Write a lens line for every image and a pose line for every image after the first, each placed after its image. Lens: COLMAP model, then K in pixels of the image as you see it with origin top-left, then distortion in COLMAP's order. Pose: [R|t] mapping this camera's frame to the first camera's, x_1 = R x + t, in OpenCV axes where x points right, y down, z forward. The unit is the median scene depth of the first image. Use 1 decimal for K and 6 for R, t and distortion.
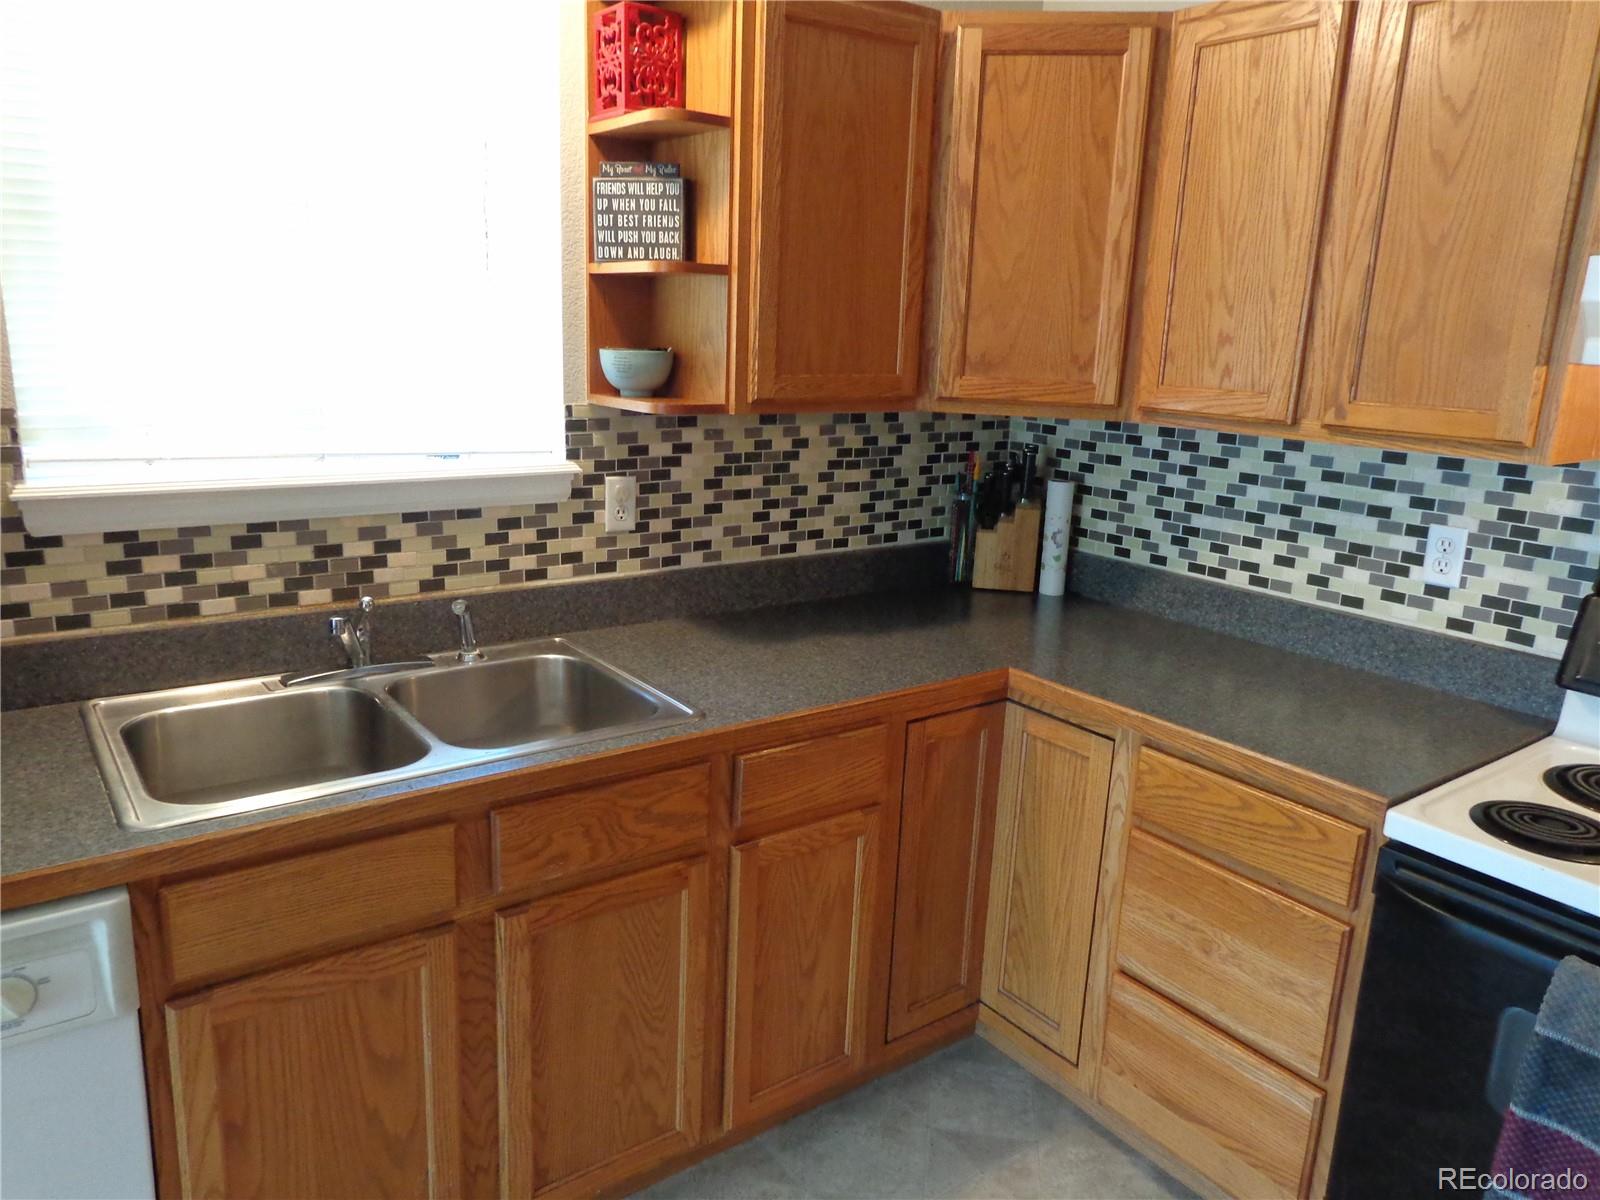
lens RADIAL K [[1128.7, 0, 794.8], [0, 1128.7, 598.2], [0, 0, 1]] dist [0.001014, 0.007085]
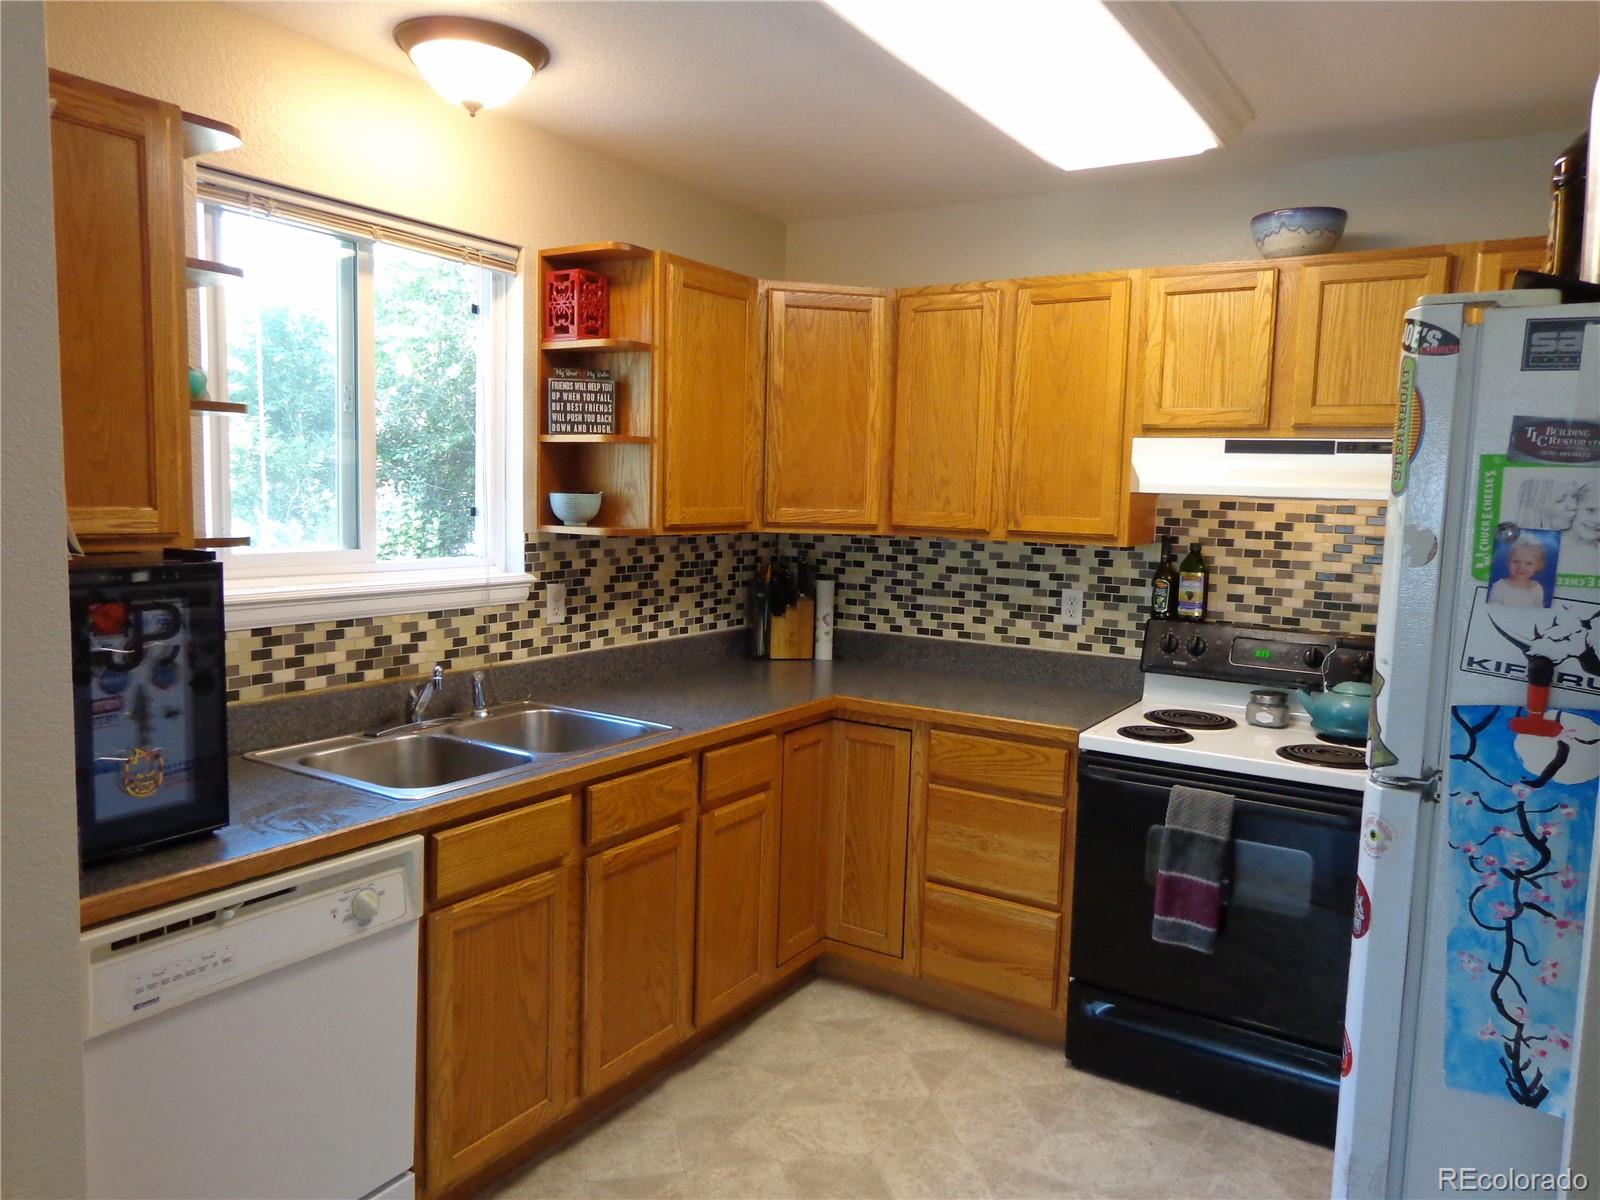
lens RADIAL K [[1128.7, 0, 802.6], [0, 1128.7, 599.2], [0, 0, 1]] dist [0.001014, 0.007085]
pose [[0.932444, -0.047128, 0.358229, -0.403659], [0.092032, 0.989734, -0.109345, 0.098681], [-0.349398, 0.134926, 0.927209, -0.423551]]
